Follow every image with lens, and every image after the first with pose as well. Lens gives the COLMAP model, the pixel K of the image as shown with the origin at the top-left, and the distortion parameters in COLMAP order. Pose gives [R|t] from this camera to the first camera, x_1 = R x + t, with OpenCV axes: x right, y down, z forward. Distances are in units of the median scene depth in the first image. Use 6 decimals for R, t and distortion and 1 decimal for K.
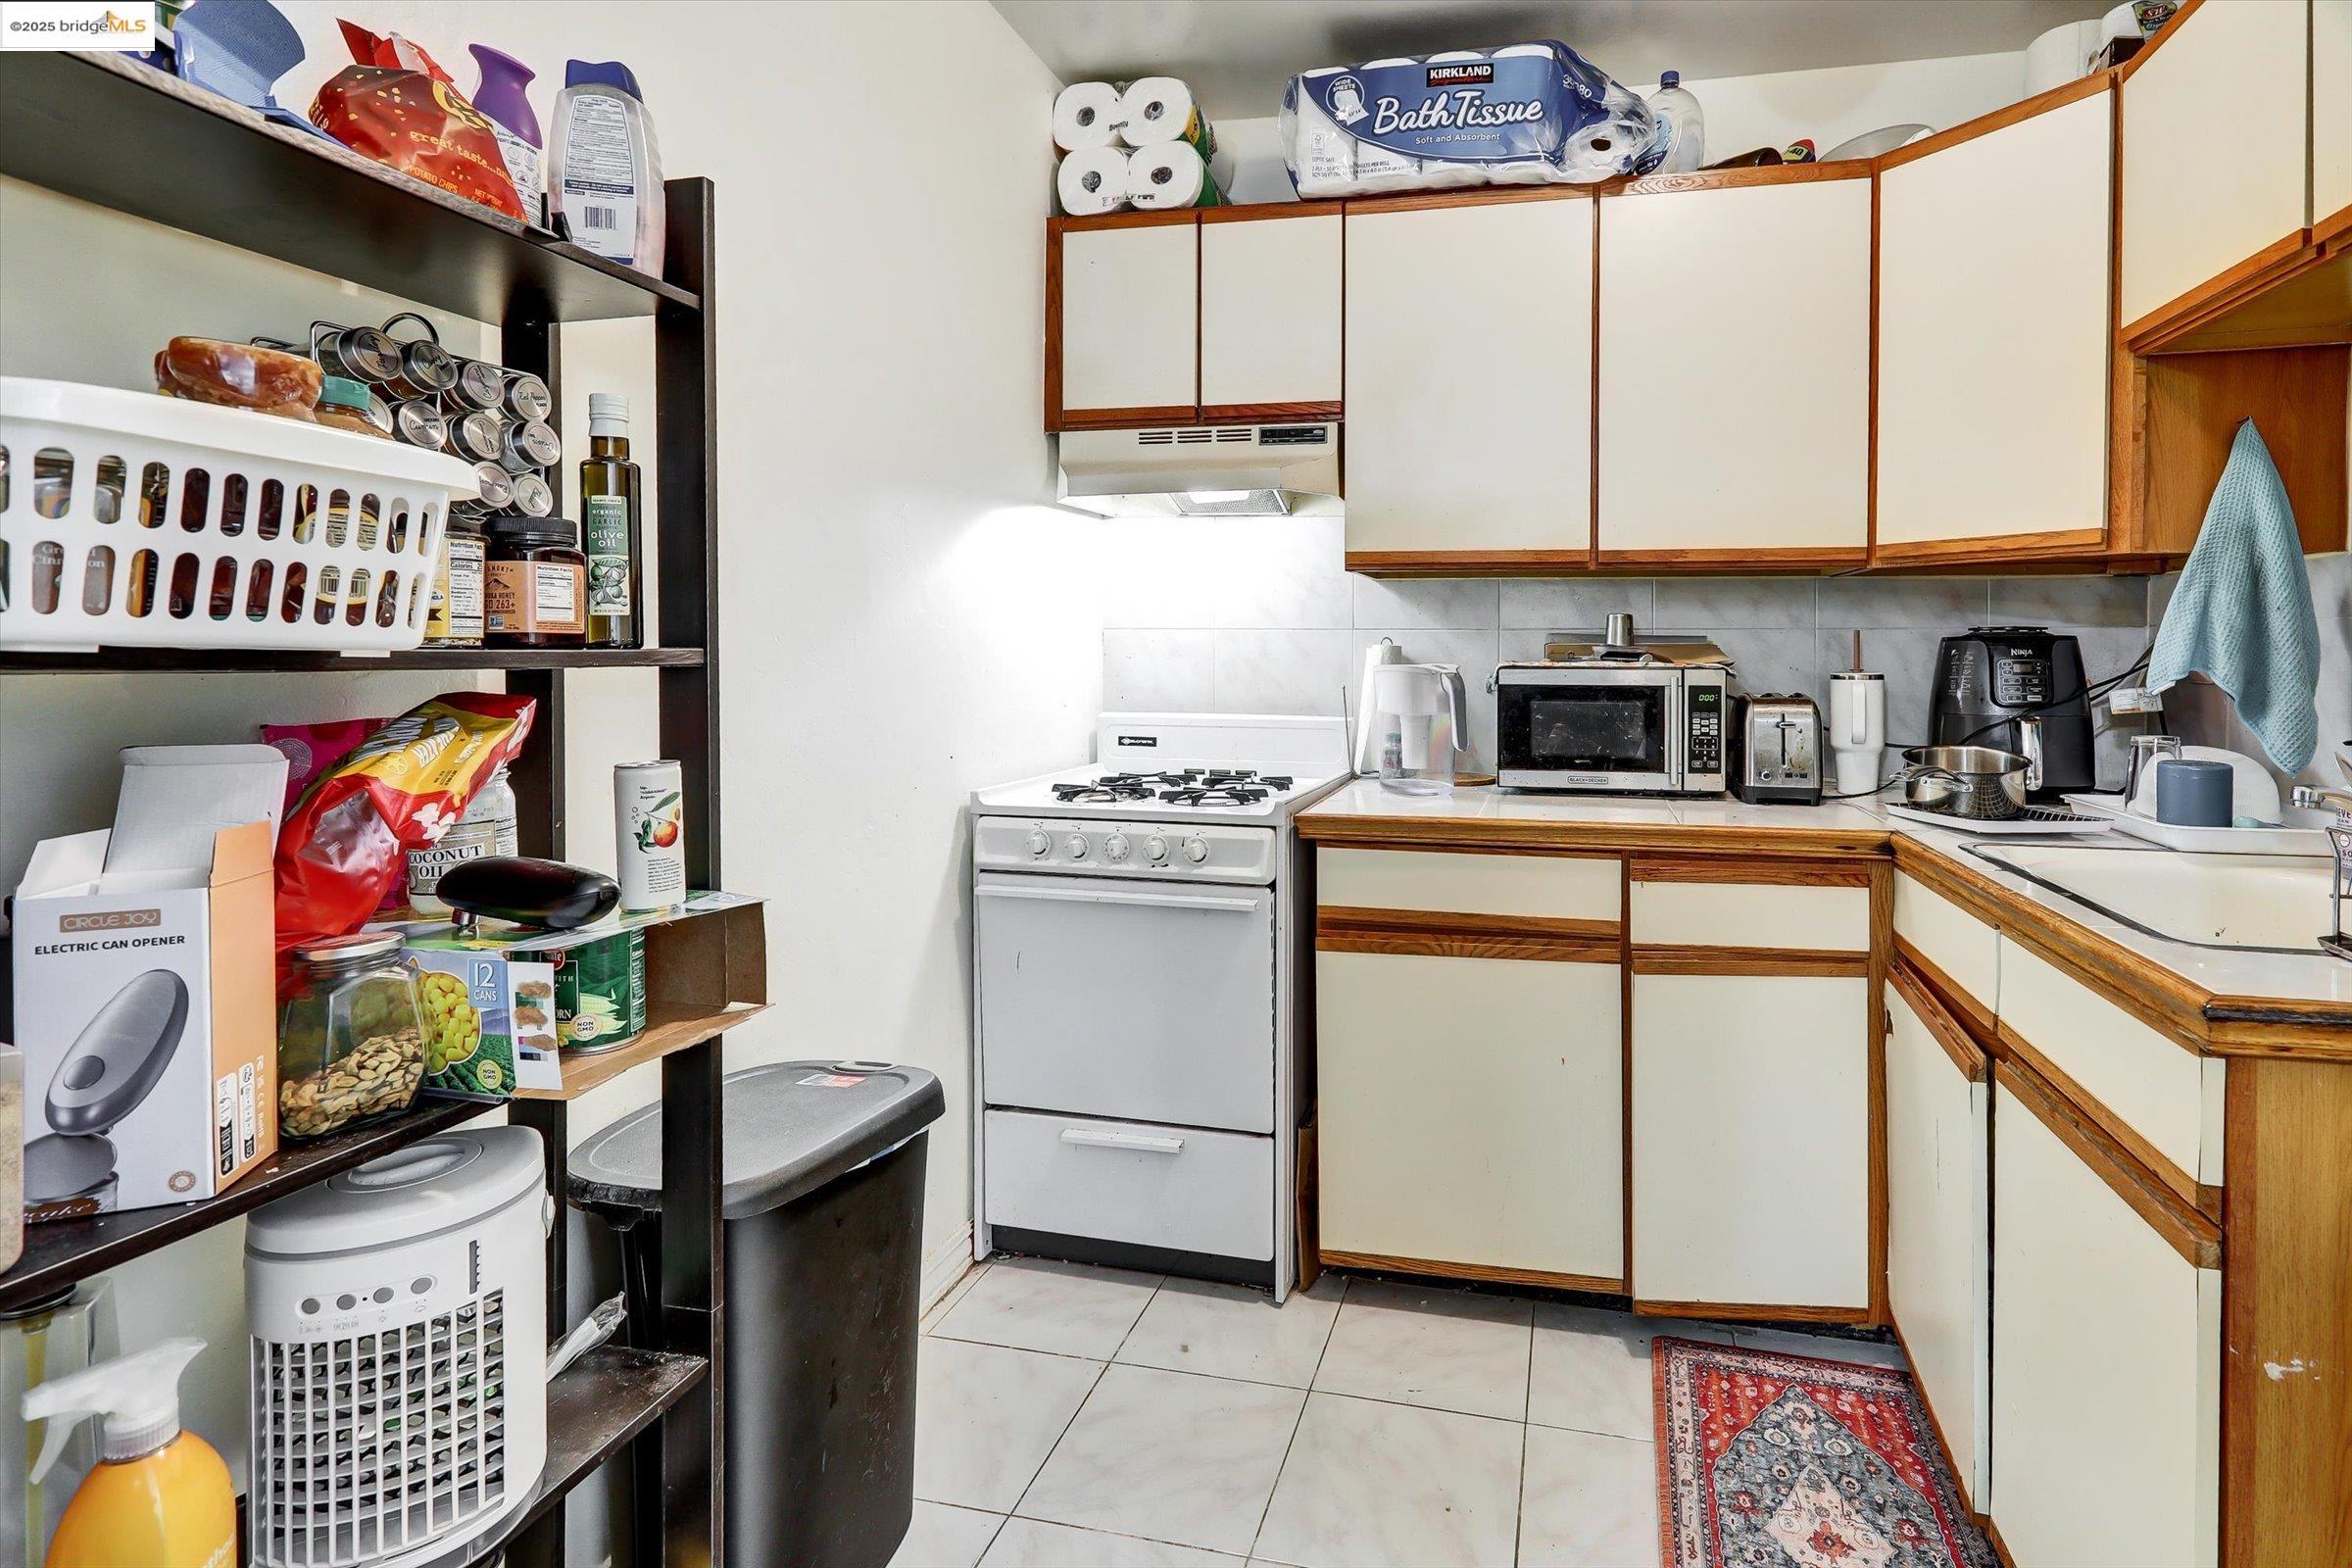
lens RADIAL K [[1131.0, 0, 1178.8], [0, 1131.0, 655.7], [0, 0, 1]] dist [0.003086, 0.000772]
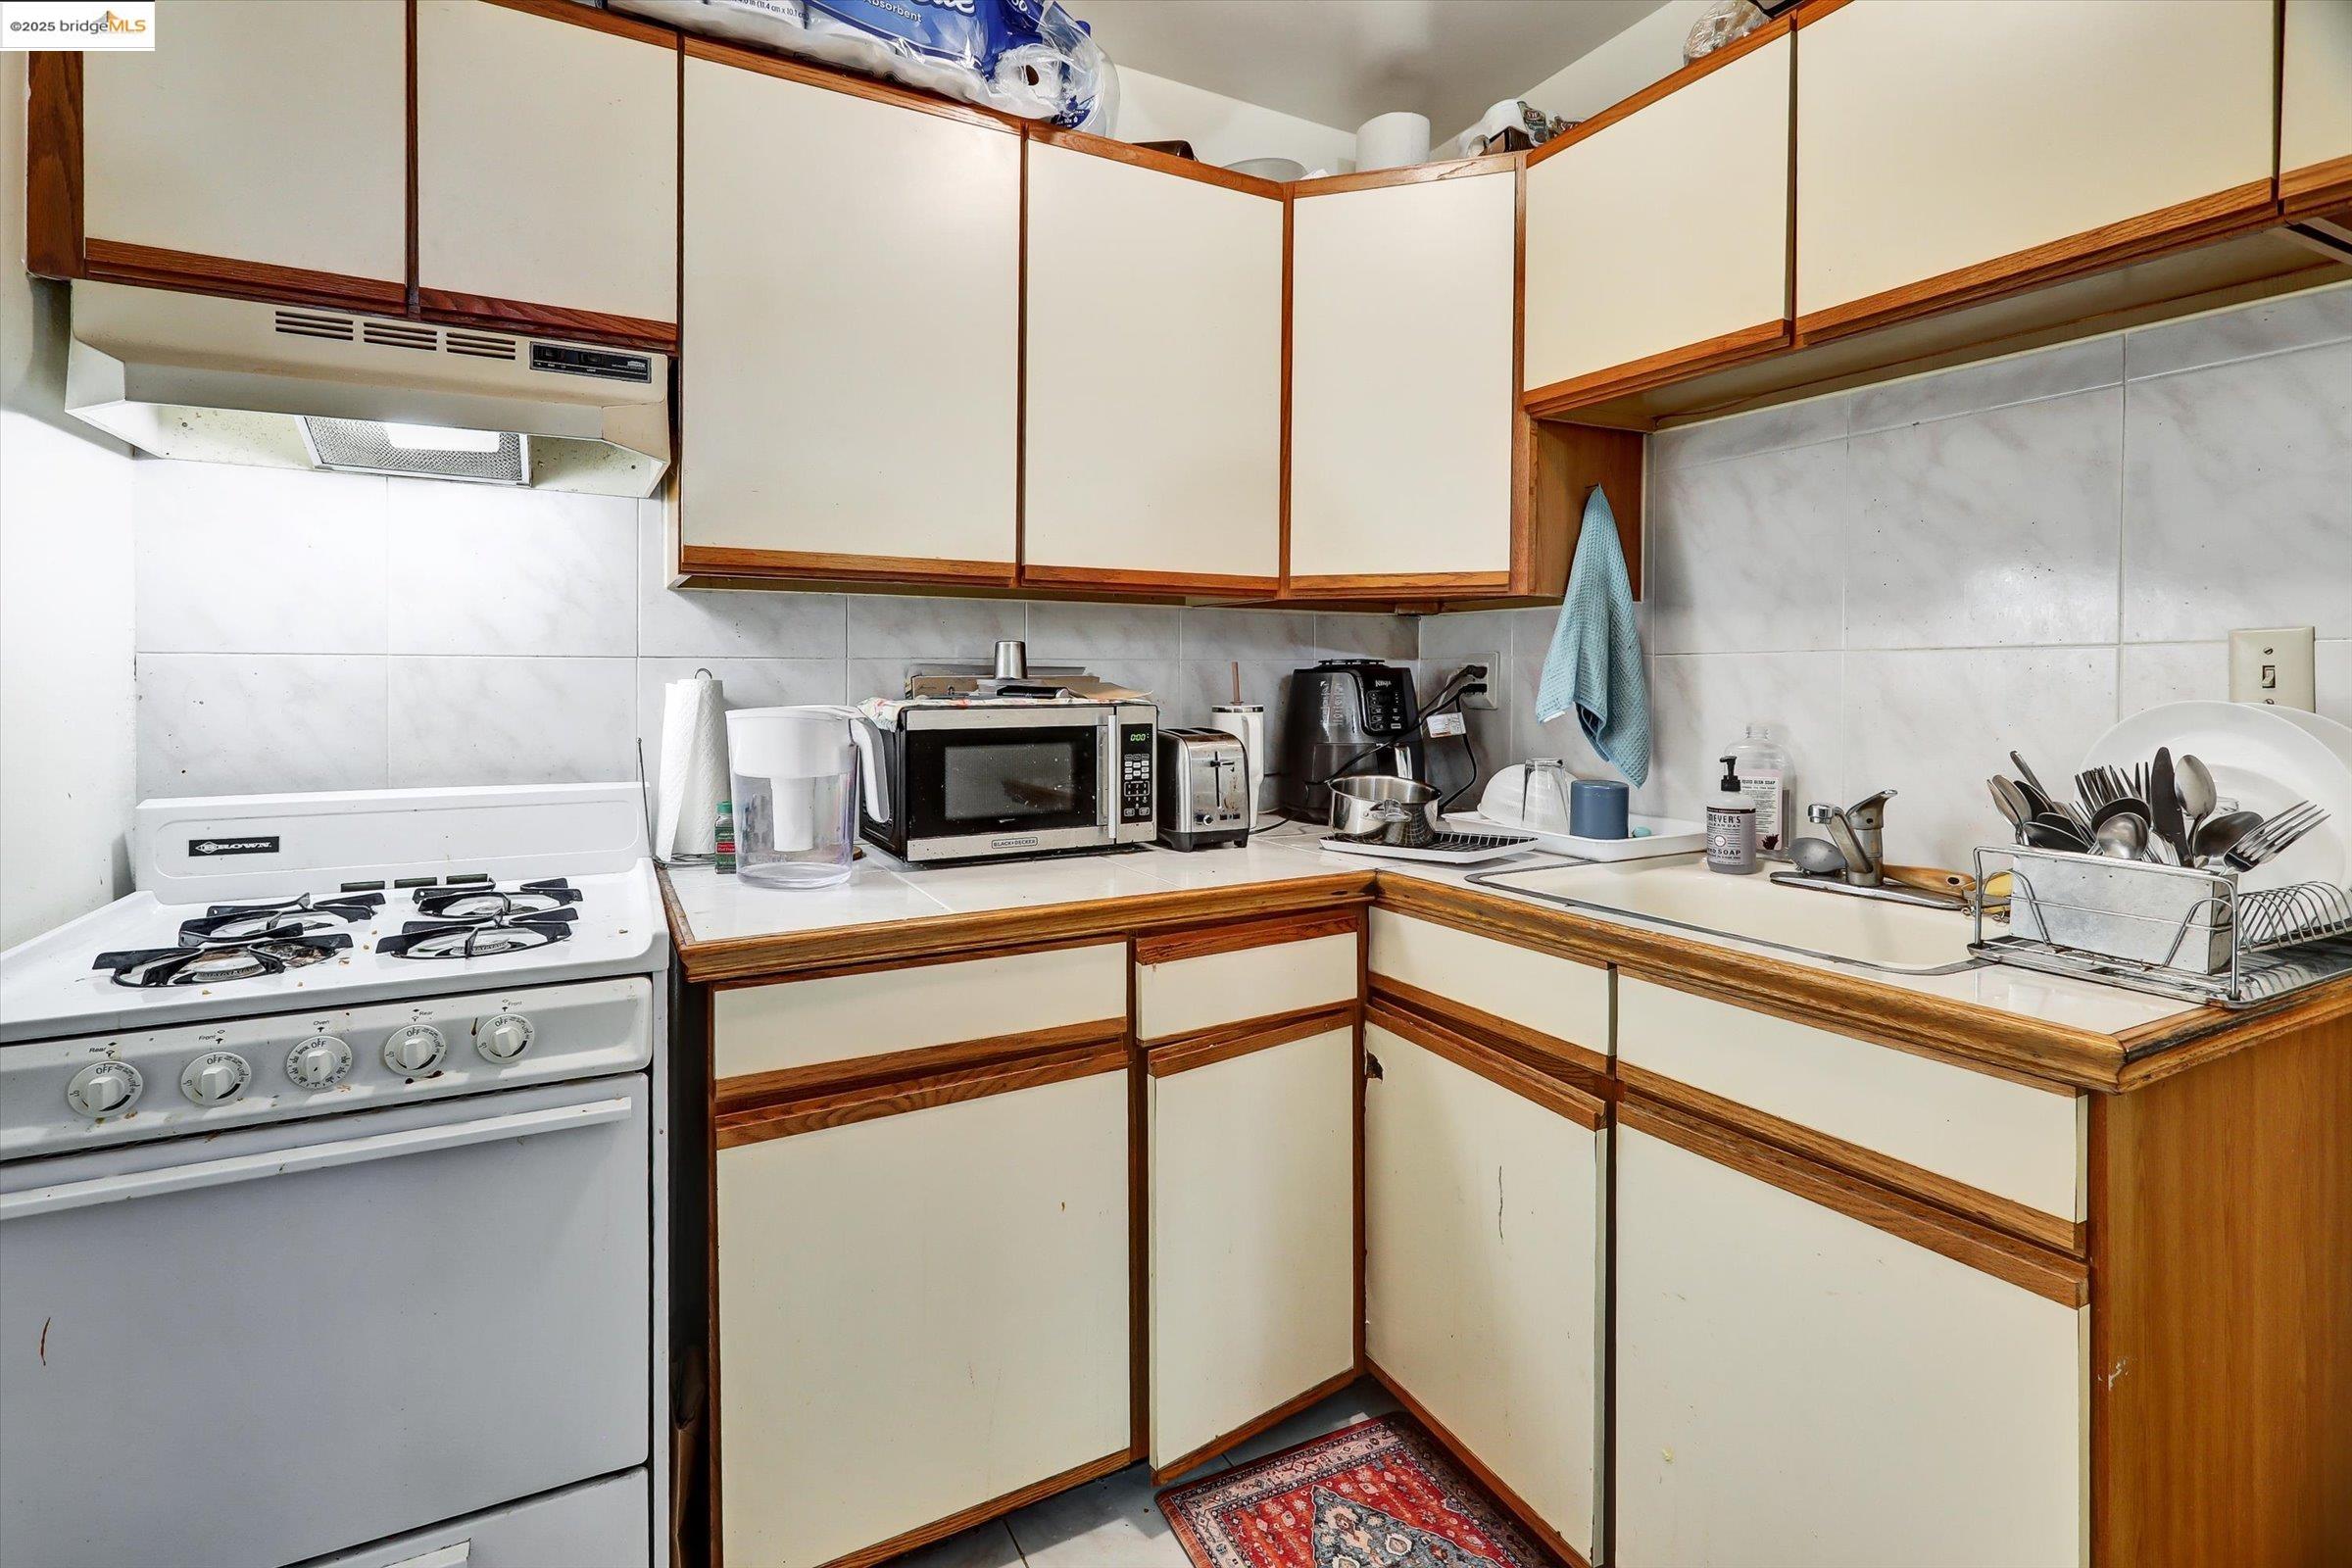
lens RADIAL K [[1157.8, 0, 1175.5], [0, 1157.8, 680.0], [0, 0, 1]] dist [0.000601, 0.001109]
pose [[0.713825, -0.008054, 0.700277, -0.152183], [0.008651, 0.999959, 0.002682, -0.010406], [-0.700270, 0.004144, 0.713866, 0.328195]]
